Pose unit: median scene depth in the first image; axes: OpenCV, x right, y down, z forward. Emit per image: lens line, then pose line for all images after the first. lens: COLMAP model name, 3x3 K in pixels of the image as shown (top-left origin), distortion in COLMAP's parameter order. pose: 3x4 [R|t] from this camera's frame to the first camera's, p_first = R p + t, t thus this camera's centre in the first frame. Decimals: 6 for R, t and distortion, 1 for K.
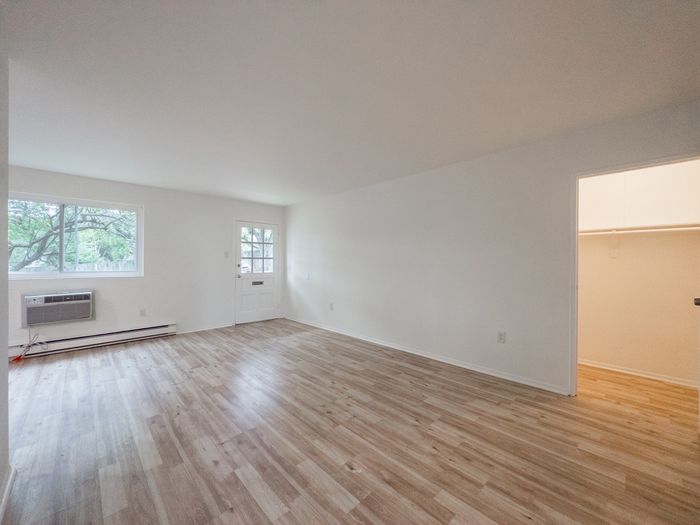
lens RADIAL K [[278.2, 0, 349.6], [0, 278.2, 261.4], [0, 0, 1]] dist [-0.000207, 0.000461]
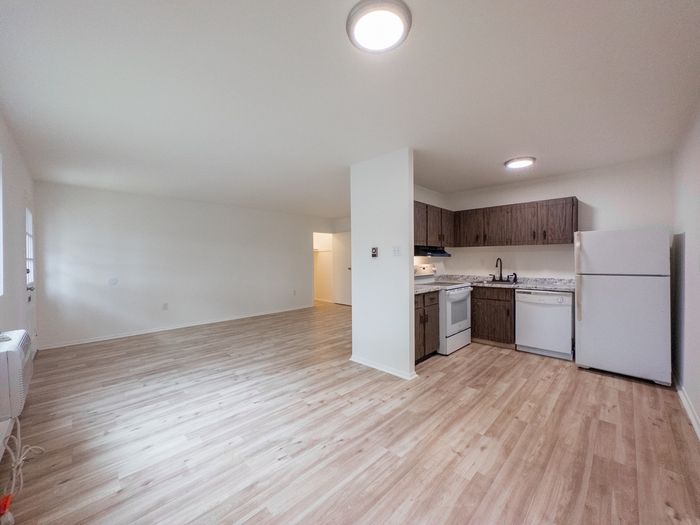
lens RADIAL K [[278.2, 0, 350.8], [0, 278.2, 266.7], [0, 0, 1]] dist [-0.000207, 0.000461]
pose [[-0.018560, -0.026832, 0.999468, -1.829626], [0.007848, 0.999605, 0.026982, -0.008160], [-0.999797, 0.008345, -0.018342, 0.567549]]
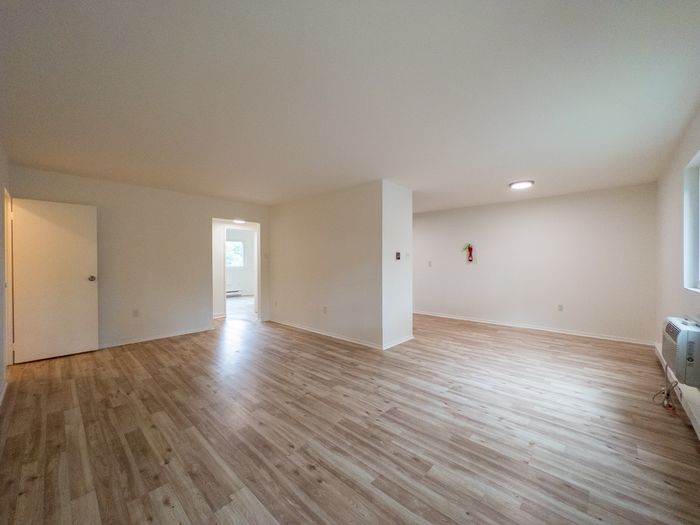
lens RADIAL K [[278.2, 0, 349.5], [0, 278.2, 263.3], [0, 0, 1]] dist [-0.000207, 0.000461]
pose [[-0.998844, -0.001139, -0.048052, -0.441833], [-0.001308, 0.999993, 0.003479, -0.000121], [0.048048, 0.003538, -0.998839, 1.861362]]
